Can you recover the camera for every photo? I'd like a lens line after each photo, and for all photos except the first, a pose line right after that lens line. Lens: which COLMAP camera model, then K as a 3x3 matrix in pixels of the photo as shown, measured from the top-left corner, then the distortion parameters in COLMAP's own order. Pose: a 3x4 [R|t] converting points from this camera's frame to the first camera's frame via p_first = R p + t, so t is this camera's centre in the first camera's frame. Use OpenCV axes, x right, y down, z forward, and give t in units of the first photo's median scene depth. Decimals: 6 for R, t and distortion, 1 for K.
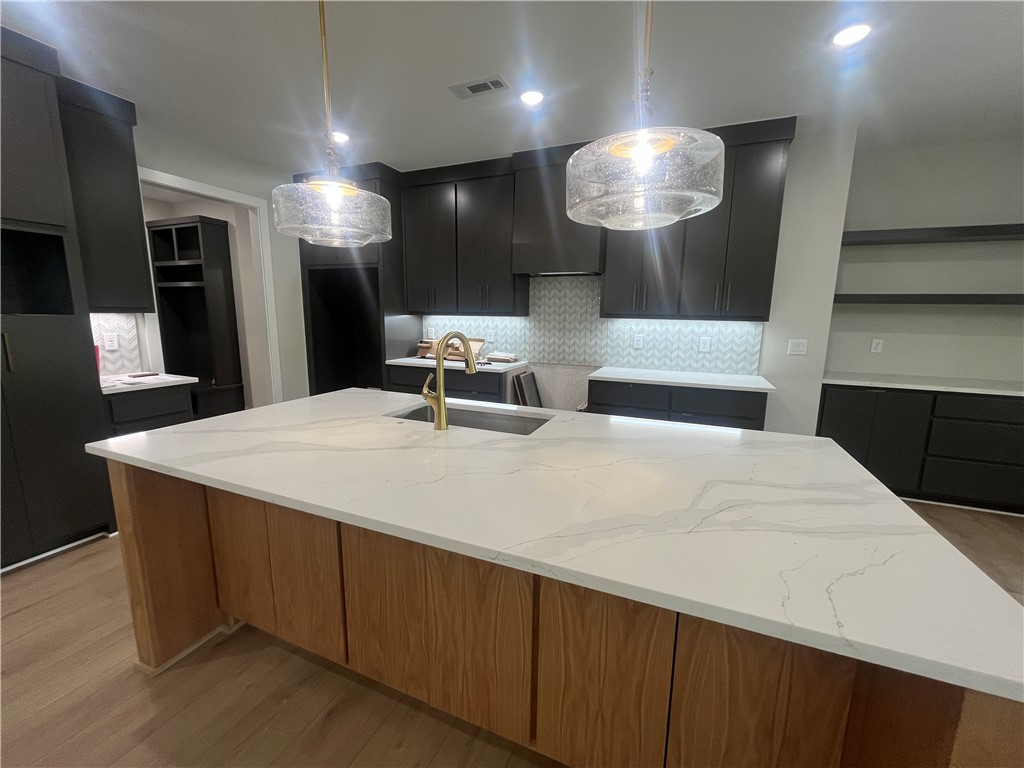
lens RADIAL K [[412.7, 0, 516.5], [0, 412.7, 382.7], [0, 0, 1]] dist [-0.001203, -0.000032]
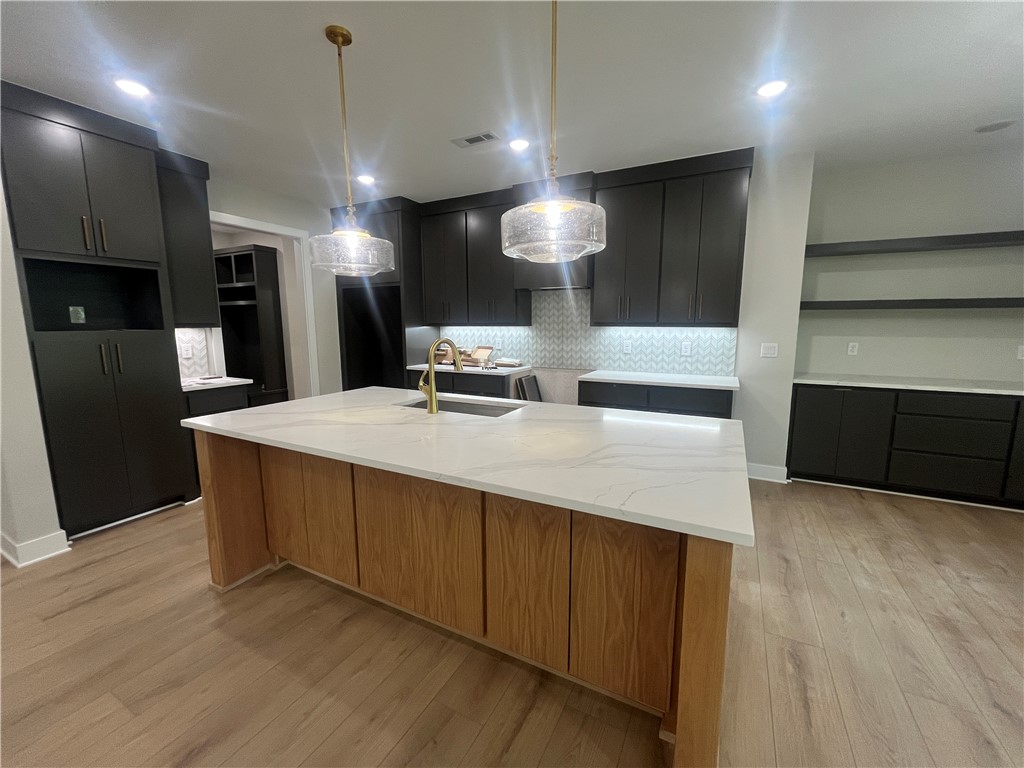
lens RADIAL K [[412.7, 0, 516.5], [0, 412.7, 382.7], [0, 0, 1]] dist [-0.001203, -0.000032]
pose [[0.996879, -0.003994, -0.078837, 0.100947], [0.002081, 0.999702, -0.024337, 0.026764], [0.078911, 0.024097, 0.996590, -0.151889]]
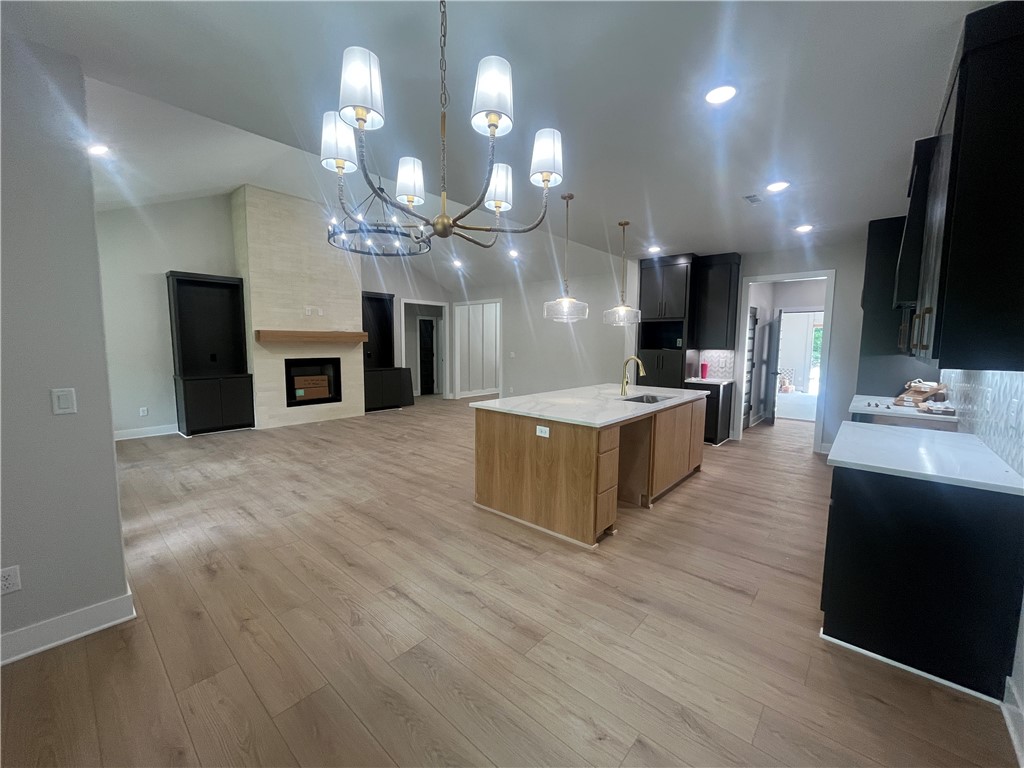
lens RADIAL K [[412.7, 0, 516.5], [0, 412.7, 382.7], [0, 0, 1]] dist [-0.001203, -0.000032]
pose [[-0.311479, 0.075549, -0.947245, 1.300129], [-0.171398, 0.976018, 0.134204, -0.100293], [0.934668, 0.204158, -0.291060, 0.612666]]
